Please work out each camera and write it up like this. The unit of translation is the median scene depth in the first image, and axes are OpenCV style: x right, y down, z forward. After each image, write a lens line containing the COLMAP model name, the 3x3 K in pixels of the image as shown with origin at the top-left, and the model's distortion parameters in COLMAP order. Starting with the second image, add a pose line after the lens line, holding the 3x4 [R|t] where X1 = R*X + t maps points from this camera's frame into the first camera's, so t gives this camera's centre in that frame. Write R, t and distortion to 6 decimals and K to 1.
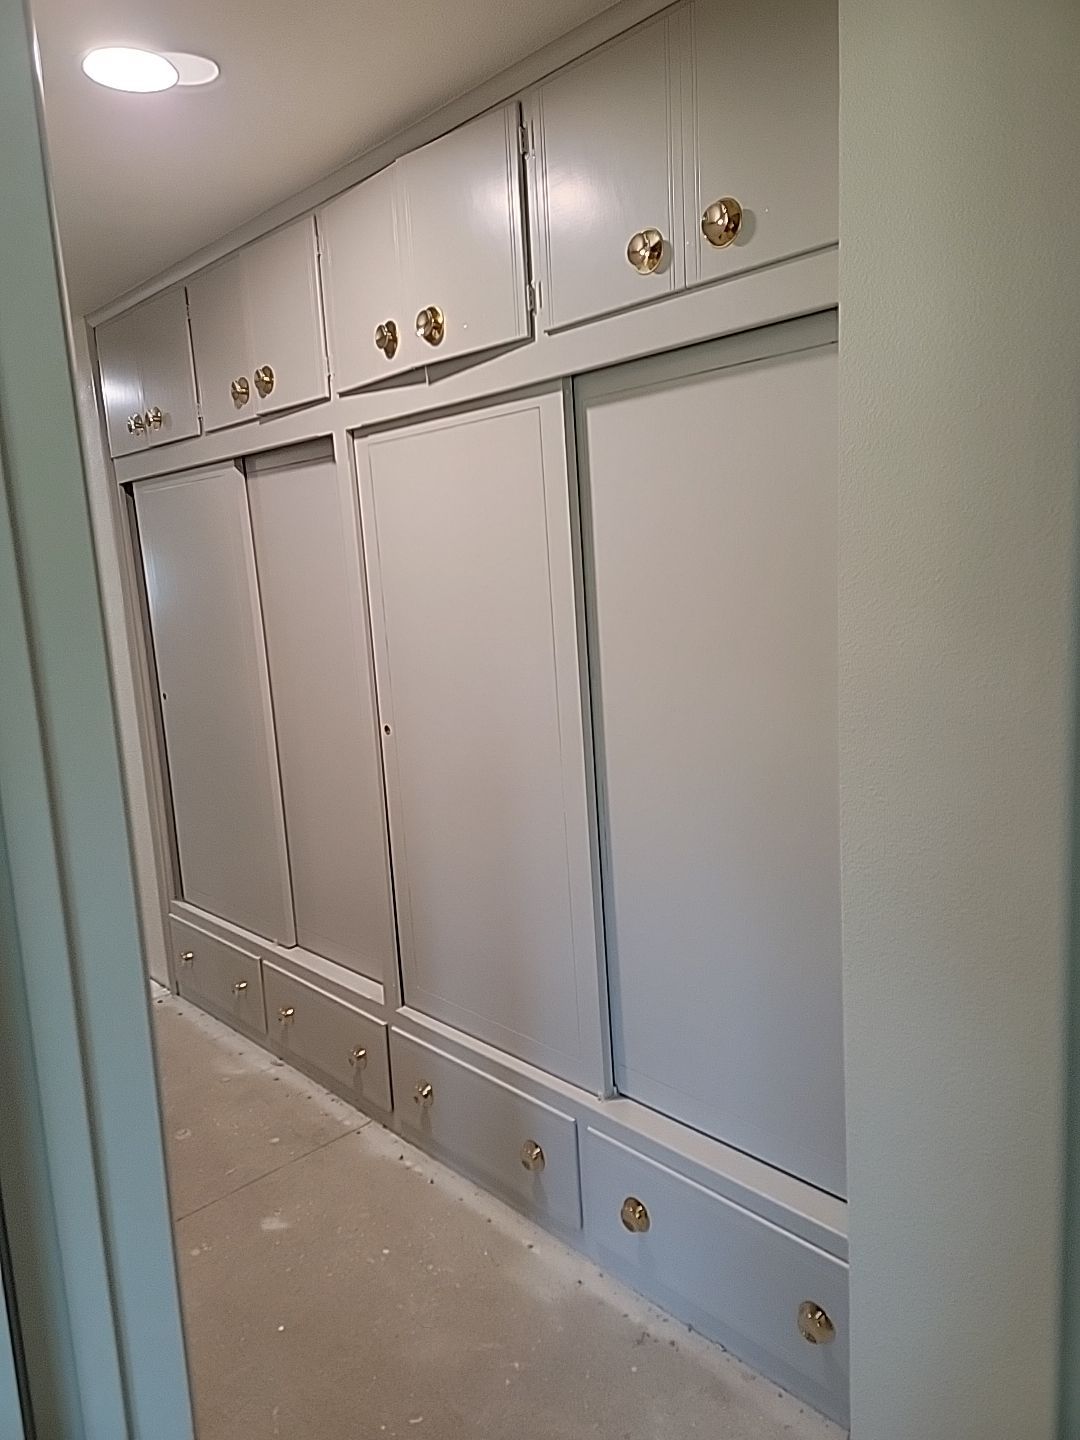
lens RADIAL K [[1001.2, 0, 537.8], [0, 1001.2, 718.8], [0, 0, 1]] dist [0.080391, -0.060010]
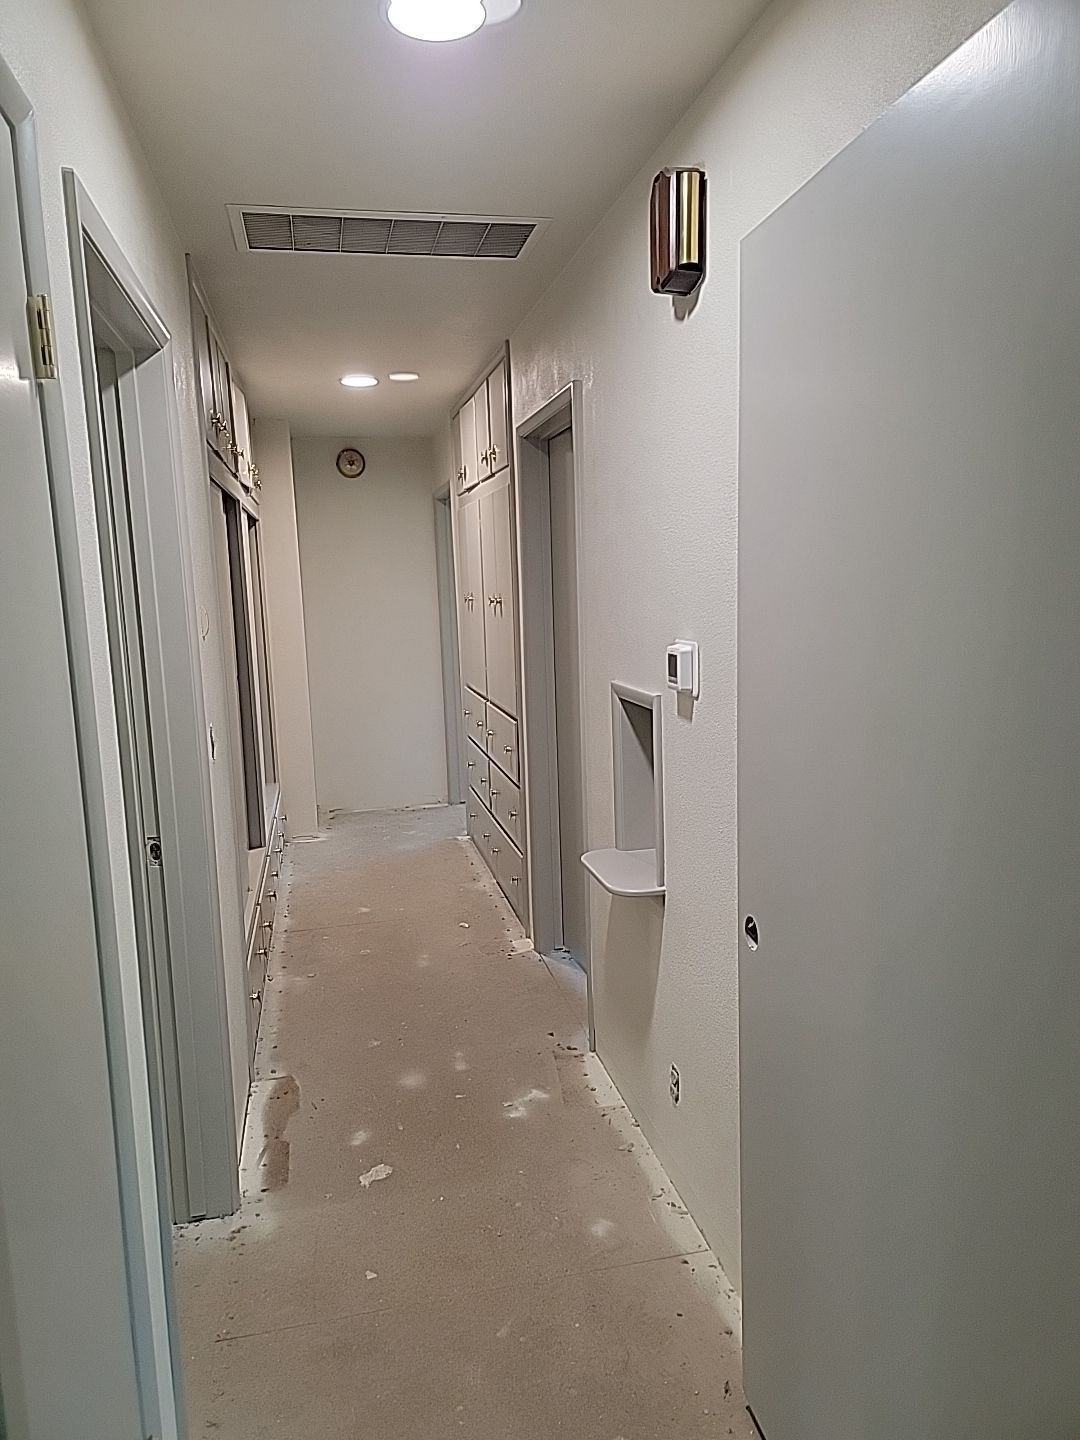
lens RADIAL K [[1001.2, 0, 537.8], [0, 1001.2, 718.8], [0, 0, 1]] dist [0.080391, -0.060010]
pose [[-0.856718, 0.009855, 0.515691, -1.203042], [0.154729, 0.958680, 0.238731, -0.212085], [-0.492030, 0.284317, -0.822843, 1.803008]]
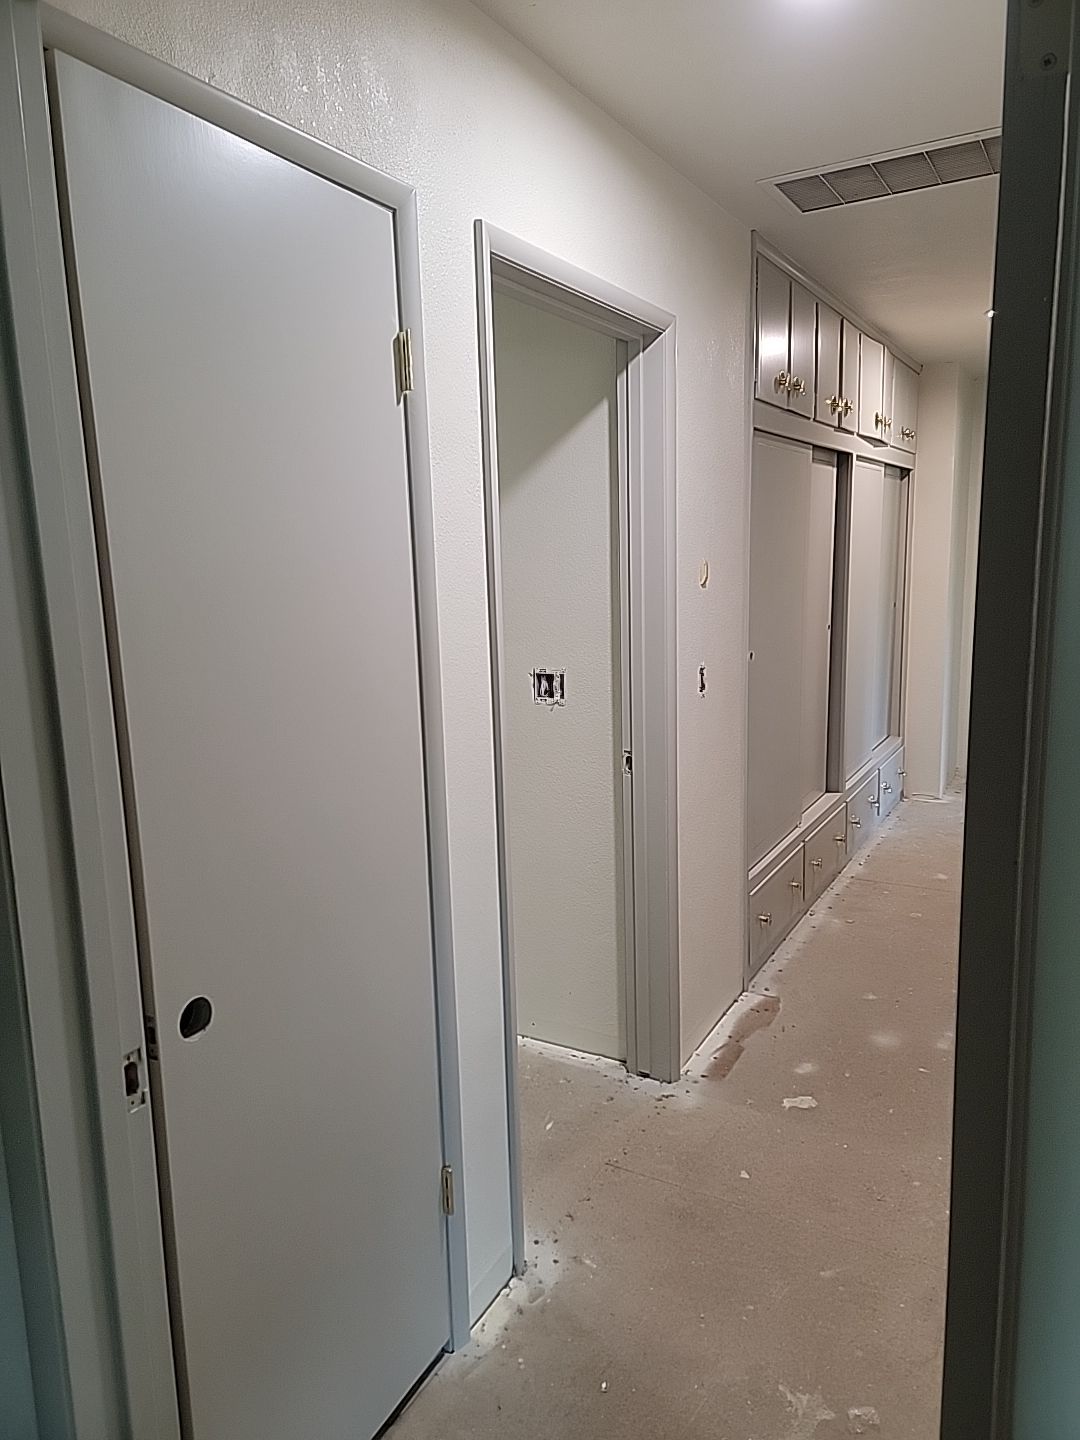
lens RADIAL K [[1001.2, 0, 537.8], [0, 1001.2, 718.8], [0, 0, 1]] dist [0.080391, -0.060010]
pose [[-0.302950, -0.094690, 0.948291, -1.386605], [0.186828, 0.969842, 0.156528, -0.175084], [-0.934514, 0.224588, -0.276123, 1.666674]]
